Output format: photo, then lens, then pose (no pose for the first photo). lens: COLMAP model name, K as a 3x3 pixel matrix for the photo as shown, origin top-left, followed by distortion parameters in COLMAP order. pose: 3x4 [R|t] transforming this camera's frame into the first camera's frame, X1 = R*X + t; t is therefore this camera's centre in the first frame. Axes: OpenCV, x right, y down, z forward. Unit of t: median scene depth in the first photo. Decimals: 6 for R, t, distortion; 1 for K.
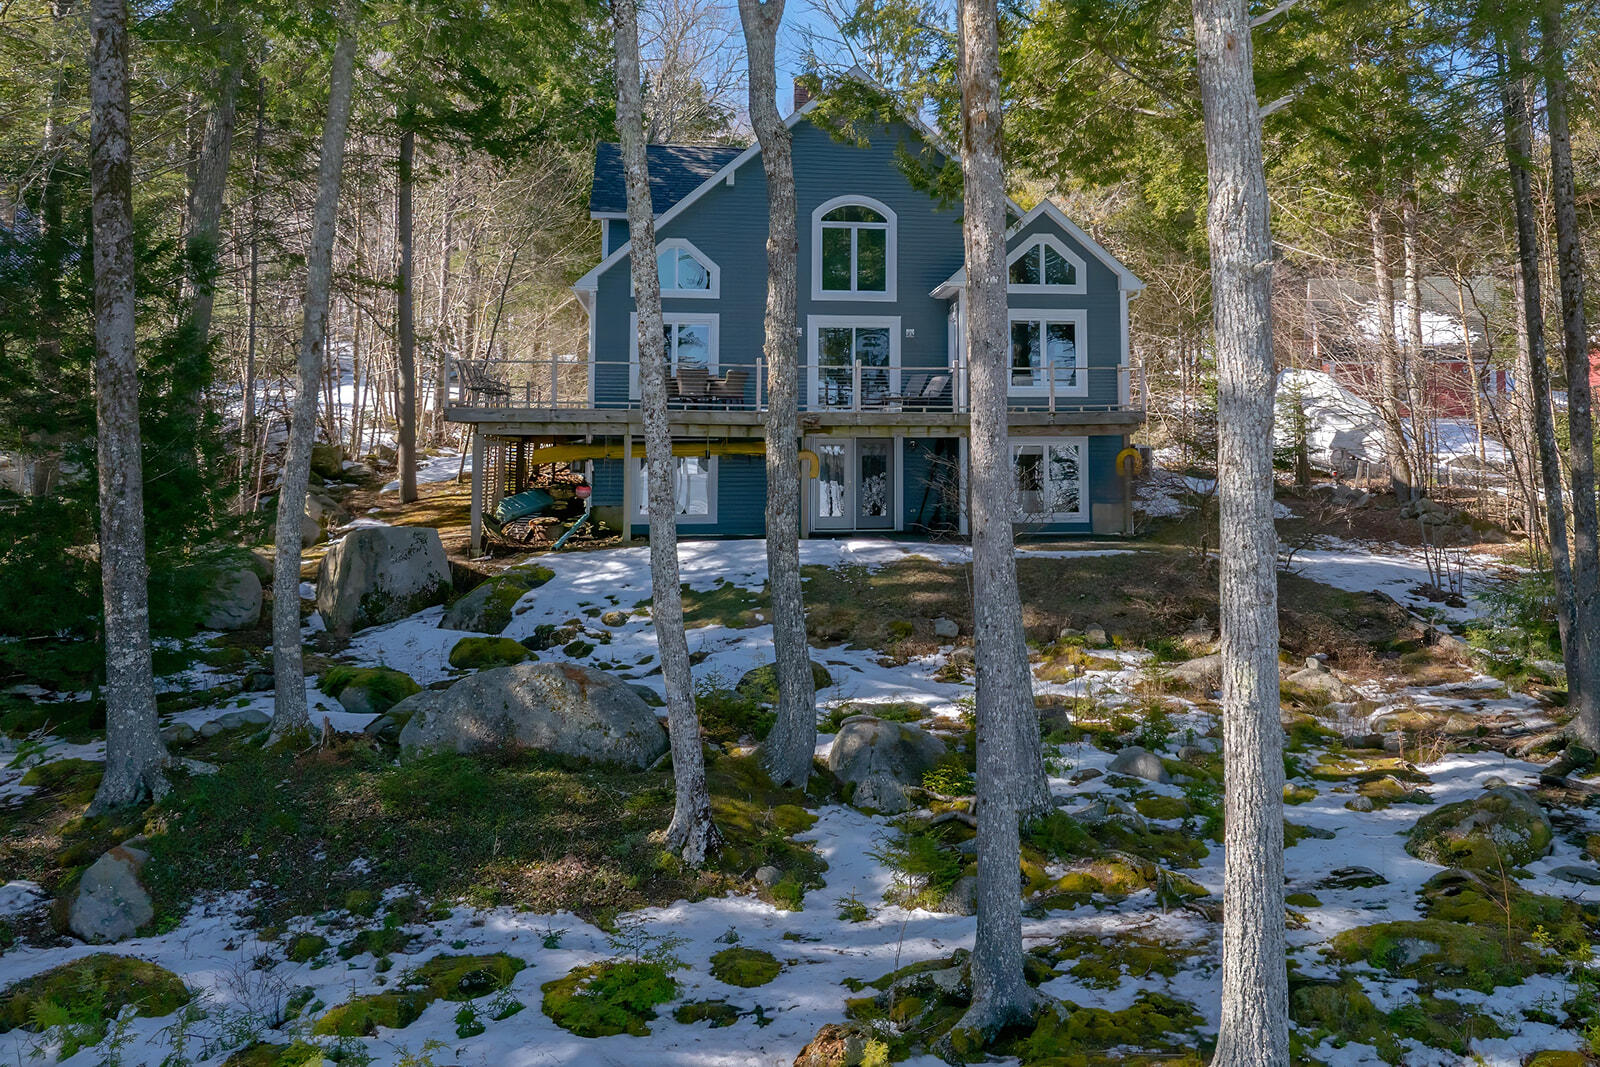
lens RADIAL K [[1411.4, 0, 964.0], [0, 1411.4, 327.3], [0, 0, 1]] dist [-0.044019, -0.001236]
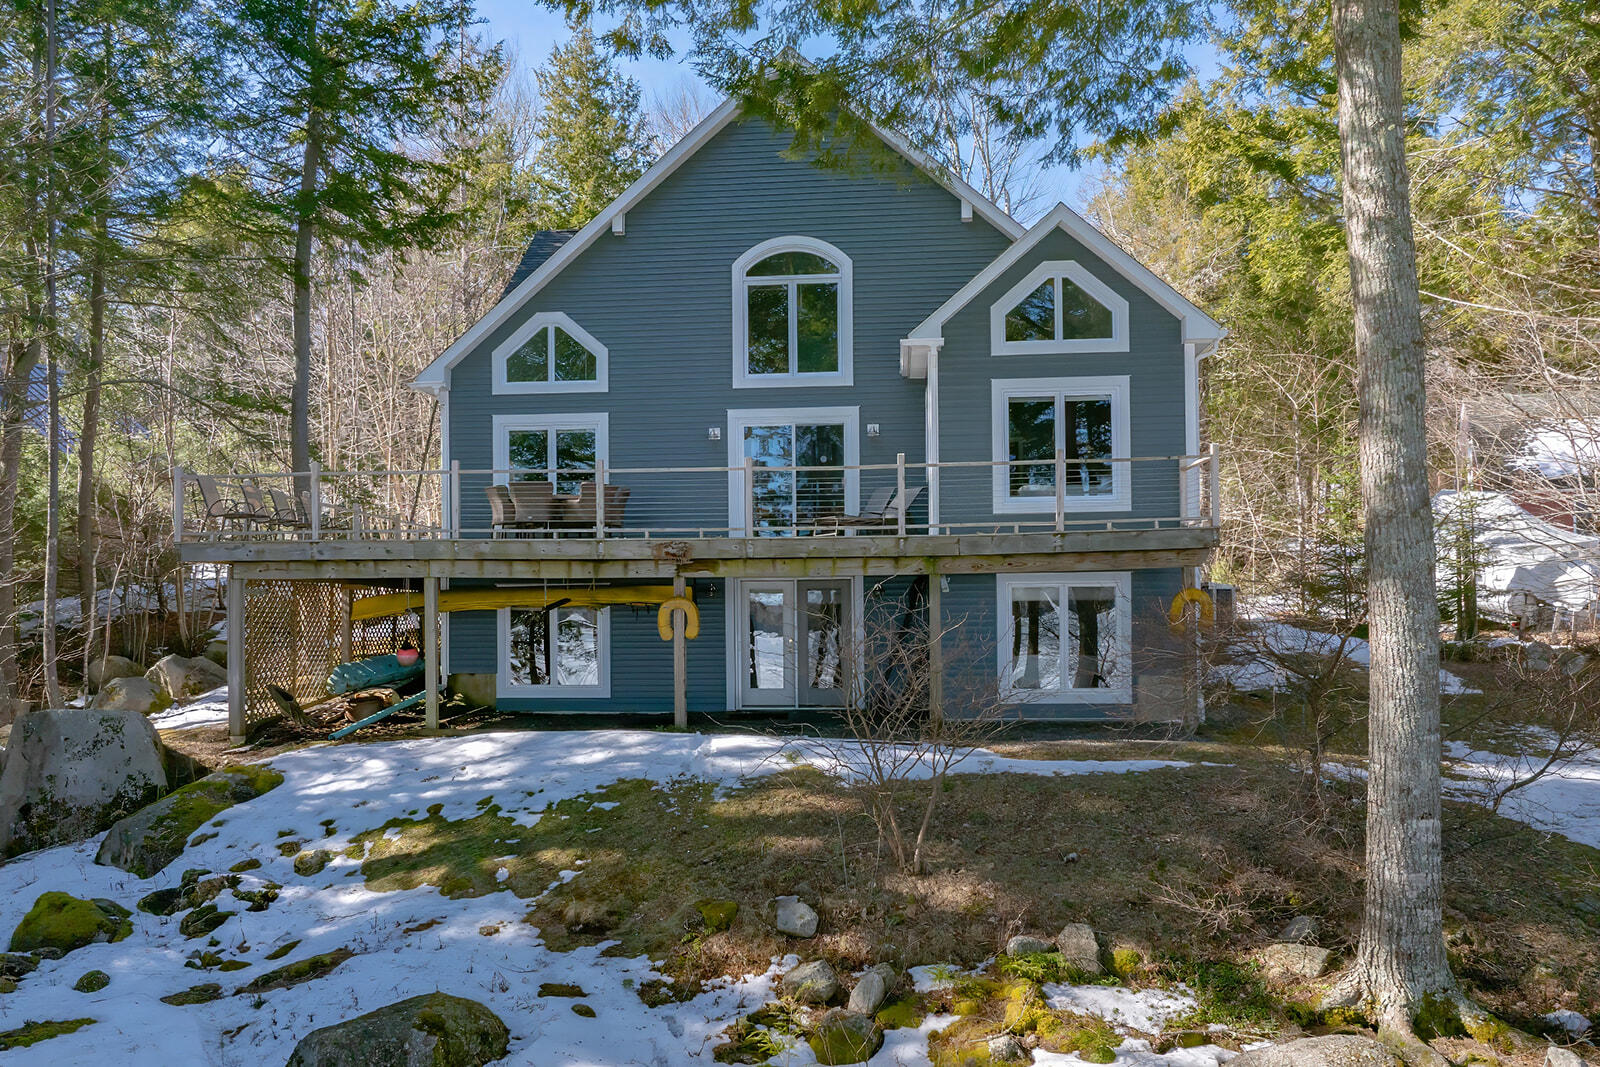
lens RADIAL K [[1181.0, 0, 791.1], [0, 1181.0, 615.6], [0, 0, 1]] dist [-0.036590, -0.004577]
pose [[0.964220, -0.005688, -0.265041, 0.079864], [0.031188, 0.995261, 0.092103, 0.042430], [0.263262, -0.097073, 0.959828, 0.434189]]
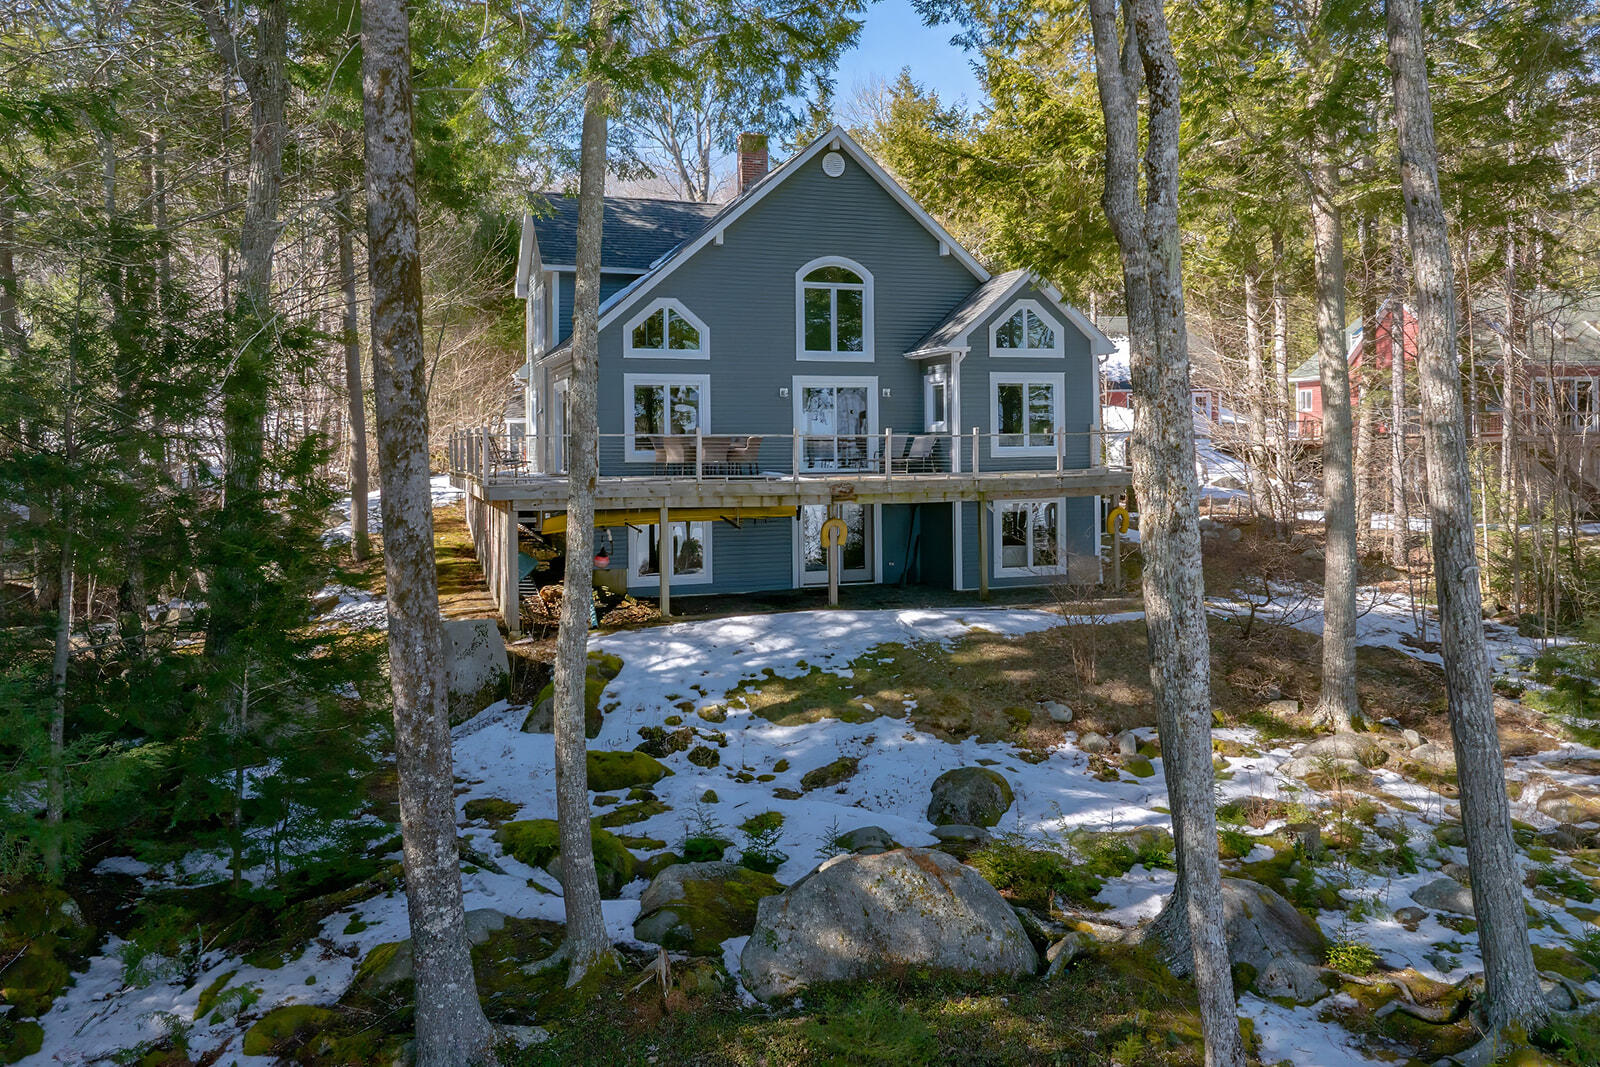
lens RADIAL K [[1160.4, 0, 790.9], [0, 1160.4, 438.3], [0, 0, 1]] dist [-0.038716, -0.005089]
pose [[0.988053, -0.004811, 0.154041, -0.246831], [-0.009231, 0.995871, 0.090310, -0.039845], [-0.153840, -0.090653, 0.983929, 0.180426]]
